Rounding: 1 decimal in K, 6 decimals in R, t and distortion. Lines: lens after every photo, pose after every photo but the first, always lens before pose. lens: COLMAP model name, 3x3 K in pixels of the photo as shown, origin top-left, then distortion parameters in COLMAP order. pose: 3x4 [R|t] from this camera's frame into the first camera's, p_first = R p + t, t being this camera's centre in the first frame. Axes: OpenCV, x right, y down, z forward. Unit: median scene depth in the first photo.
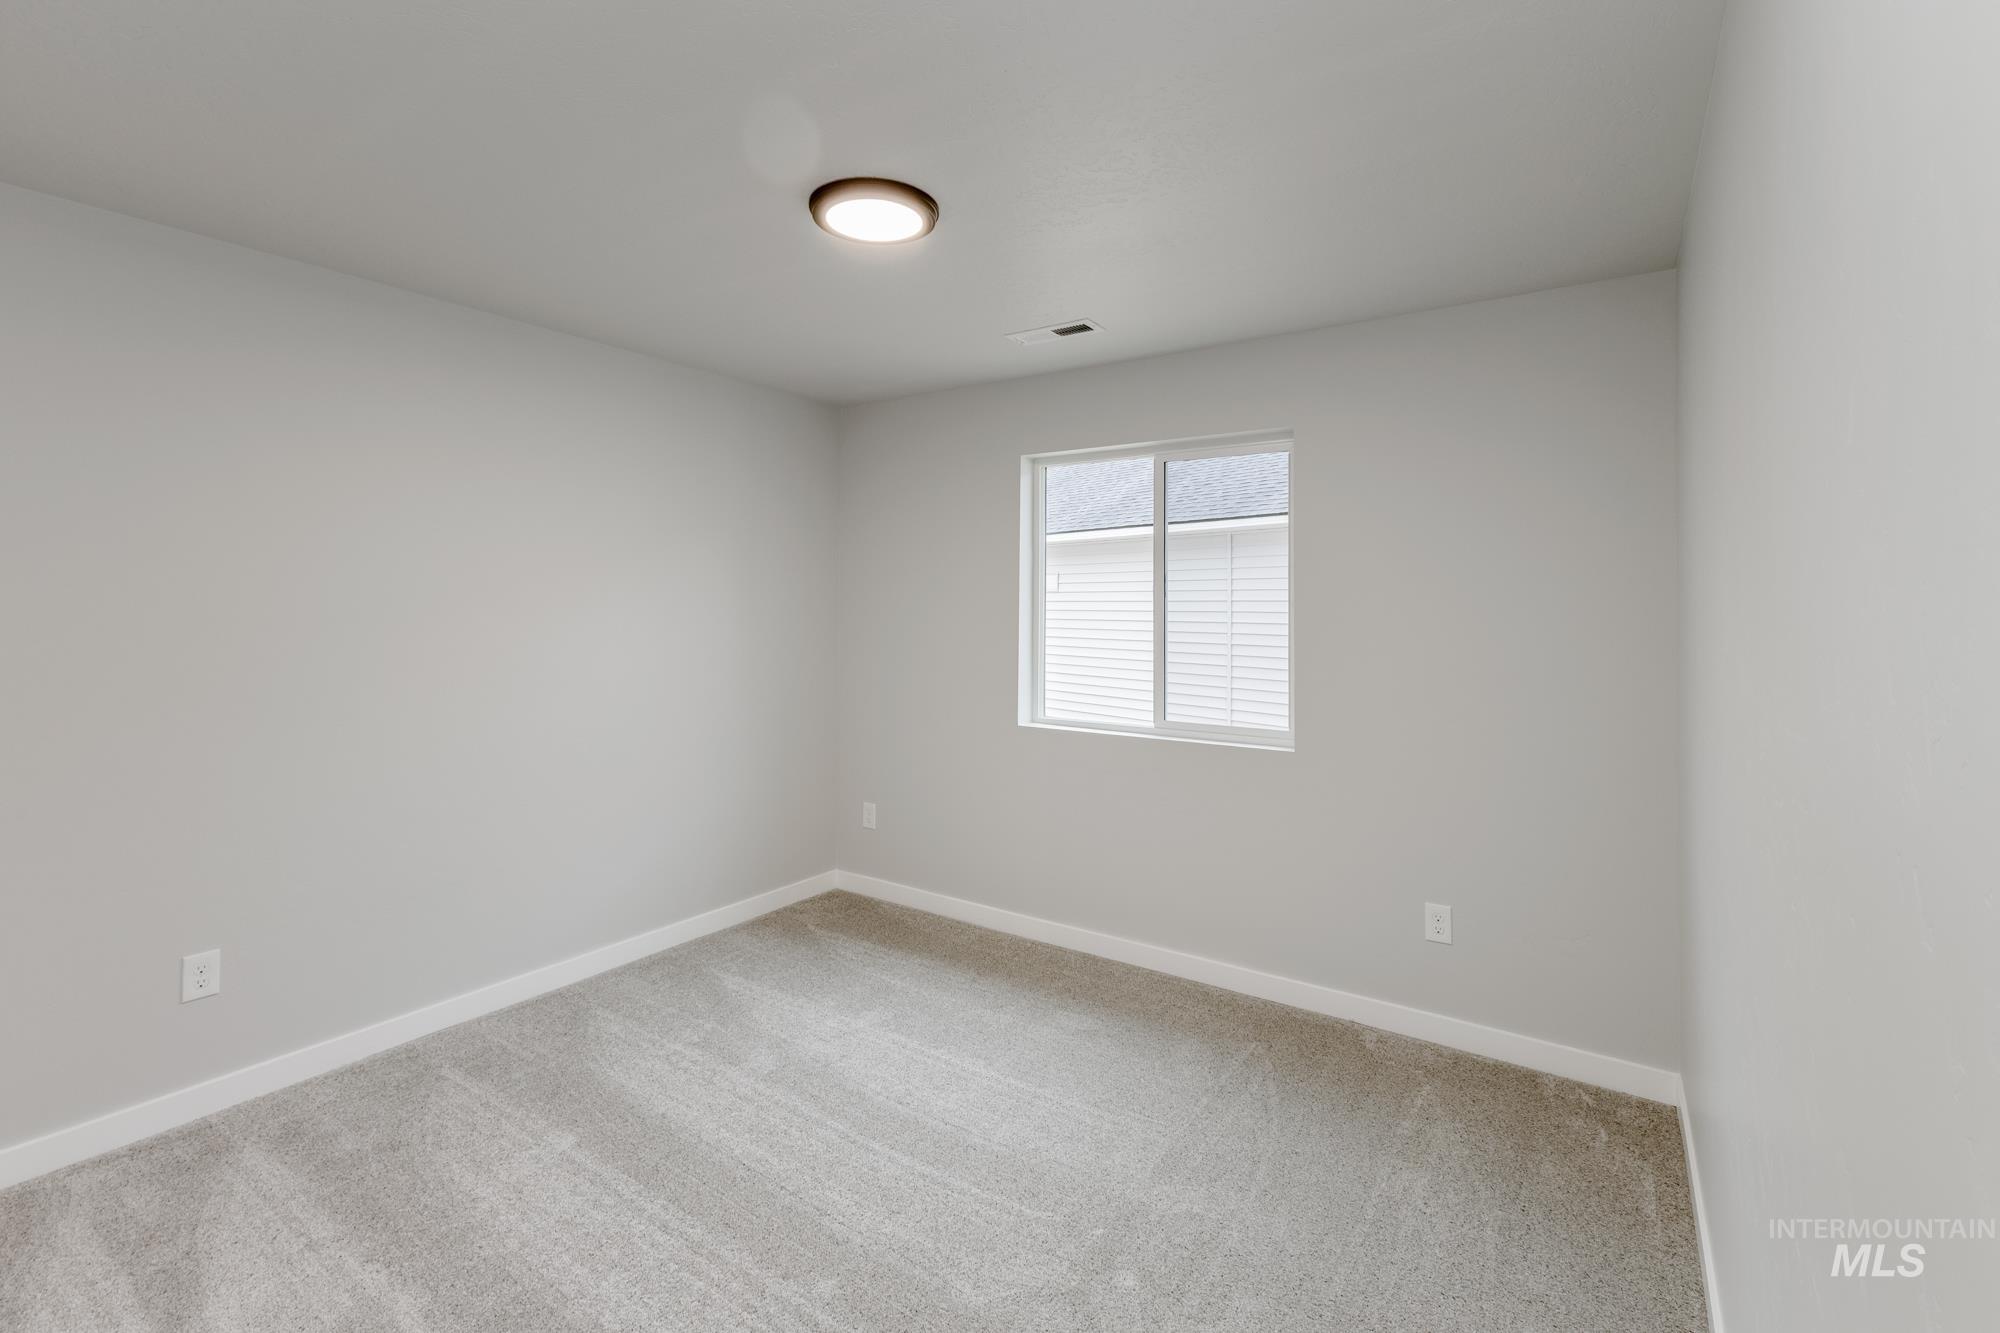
lens RADIAL K [[1022.8, 0, 1008.0], [0, 1022.8, 663.6], [0, 0, 1]] dist [0.025023, 0.000080]
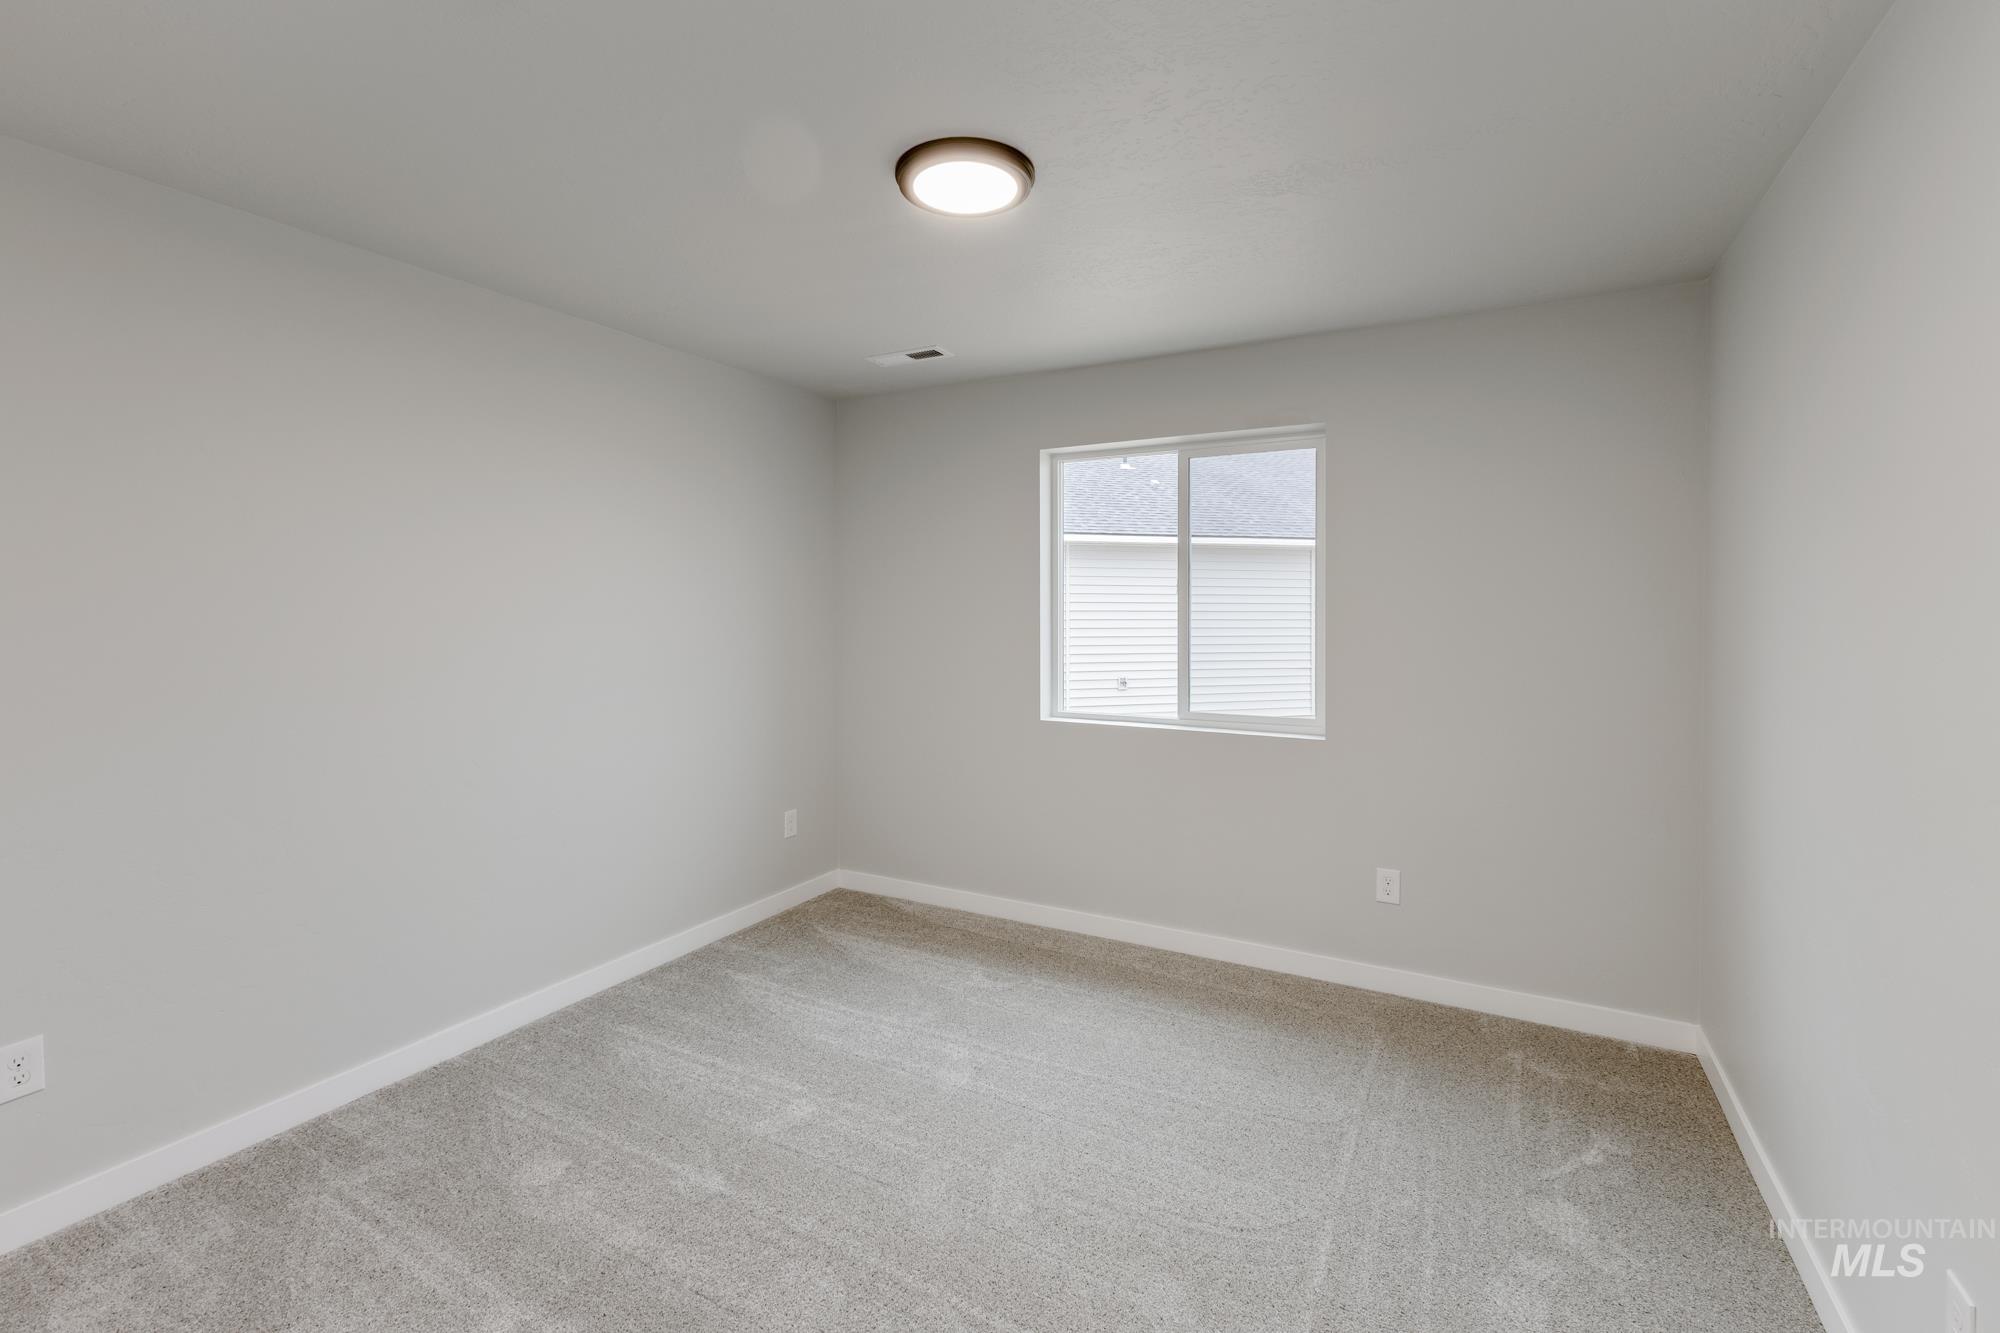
lens RADIAL K [[908.4, 0, 998.8], [0, 908.4, 672.3], [0, 0, 1]] dist [0.009981, -0.003020]
pose [[0.989902, -0.021865, 0.140058, -0.162196], [0.018909, 0.999570, 0.022399, -0.007658], [-0.140488, -0.019524, 0.989890, 0.125857]]
